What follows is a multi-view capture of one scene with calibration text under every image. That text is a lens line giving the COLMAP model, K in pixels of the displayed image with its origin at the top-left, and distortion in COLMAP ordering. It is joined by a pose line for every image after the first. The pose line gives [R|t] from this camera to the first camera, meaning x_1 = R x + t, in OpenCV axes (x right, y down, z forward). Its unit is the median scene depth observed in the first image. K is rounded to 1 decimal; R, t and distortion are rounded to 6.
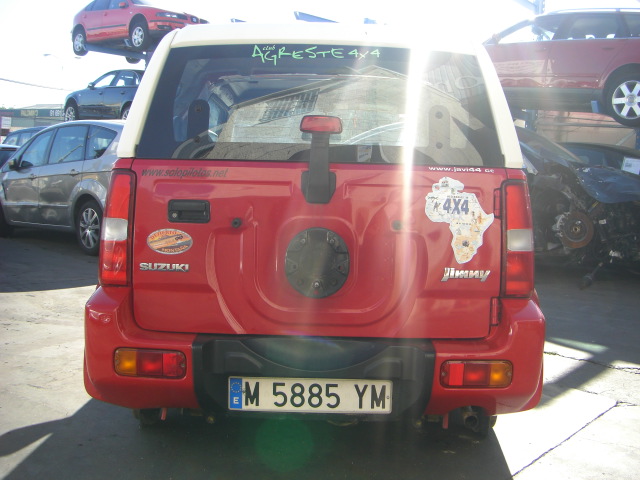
lens RADIAL K [[720.1, 0, 346.2], [0, 720.1, 207.0], [0, 0, 1]] dist [-0.194776, 0.158307]
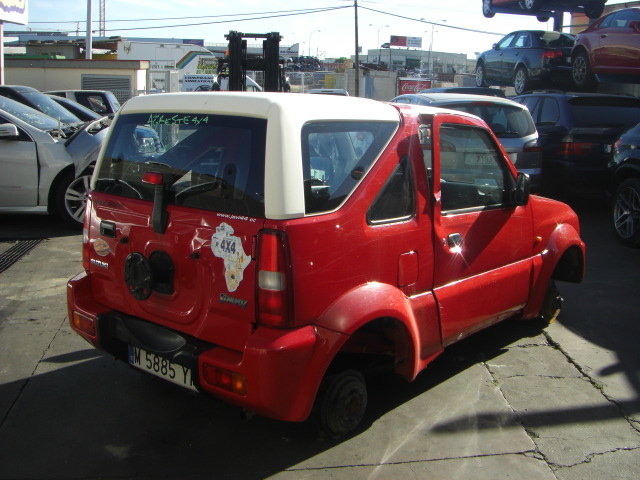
lens RADIAL K [[720.1, 0, 346.2], [0, 720.1, 207.0], [0, 0, 1]] dist [-0.194776, 0.158307]
pose [[0.774067, 0.079845, -0.628049, 1.093874], [-0.026930, 0.995270, 0.093340, -0.192093], [0.632531, -0.055338, 0.772556, 0.162578]]
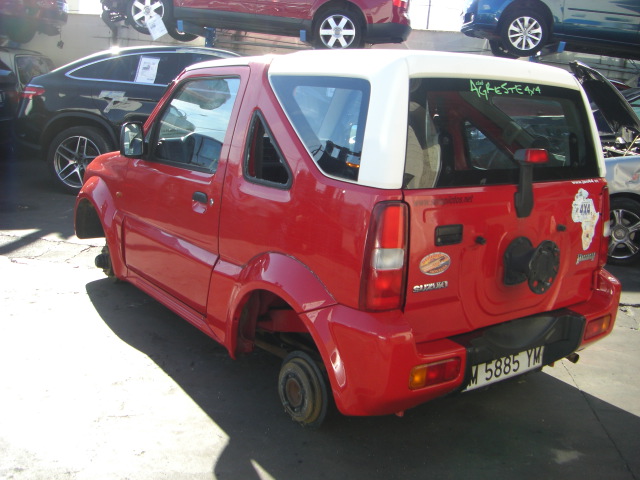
lens RADIAL K [[720.1, 0, 346.2], [0, 720.1, 207.0], [0, 0, 1]] dist [-0.194776, 0.158307]
pose [[0.805341, -0.083397, 0.586916, -0.996550], [-0.011328, 0.987709, 0.155892, -0.208966], [-0.592703, -0.132195, 0.794498, 0.202220]]
